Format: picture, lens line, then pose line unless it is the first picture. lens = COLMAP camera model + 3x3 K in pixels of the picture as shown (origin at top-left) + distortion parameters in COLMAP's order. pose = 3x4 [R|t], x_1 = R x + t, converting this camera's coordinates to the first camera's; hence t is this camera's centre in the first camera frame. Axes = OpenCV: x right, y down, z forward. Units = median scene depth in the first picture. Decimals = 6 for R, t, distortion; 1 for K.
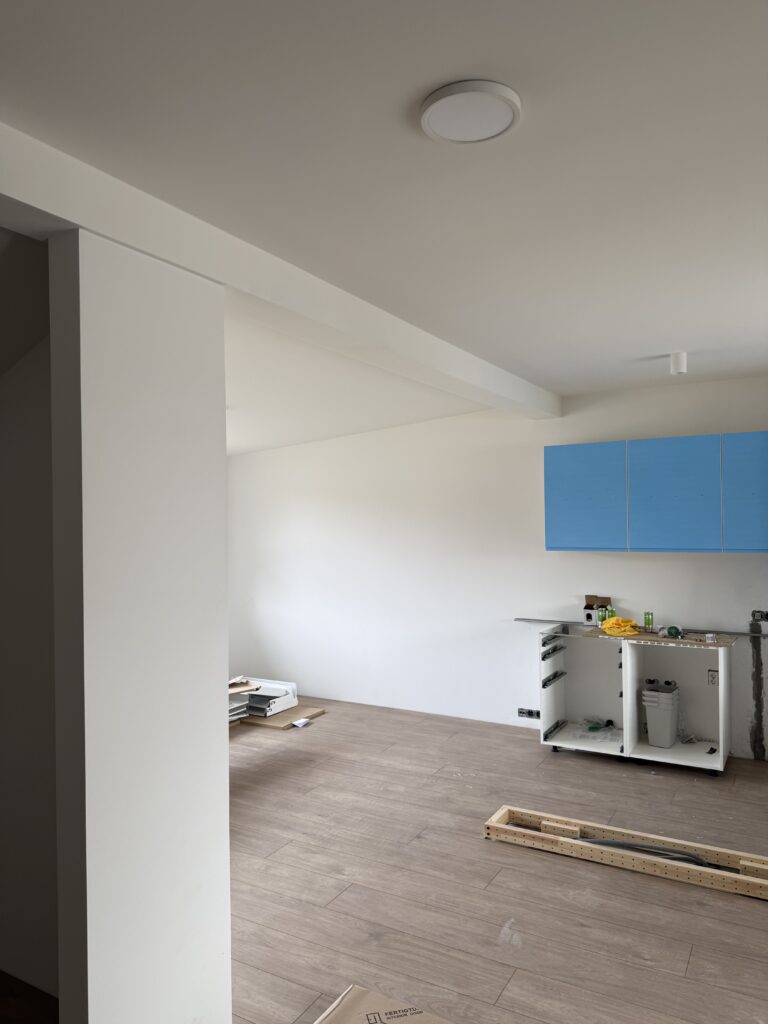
lens RADIAL K [[723.3, 0, 346.1], [0, 723.3, 505.3], [0, 0, 1]] dist [0.059558, -0.069970]
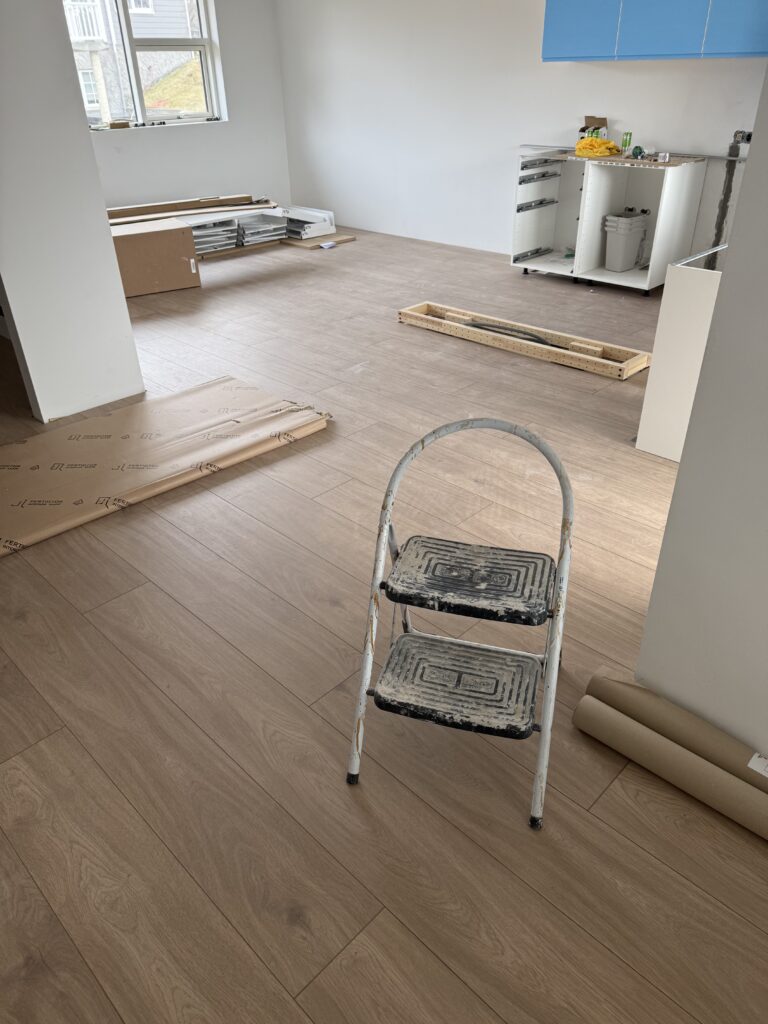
lens RADIAL K [[723.3, 0, 377.1], [0, 723.3, 519.0], [0, 0, 1]] dist [0.059558, -0.069970]
pose [[0.968883, 0.124272, -0.214063, 0.409005], [0.012198, 0.839806, 0.542749, 0.048850], [0.247220, -0.528471, 0.812158, -0.193801]]
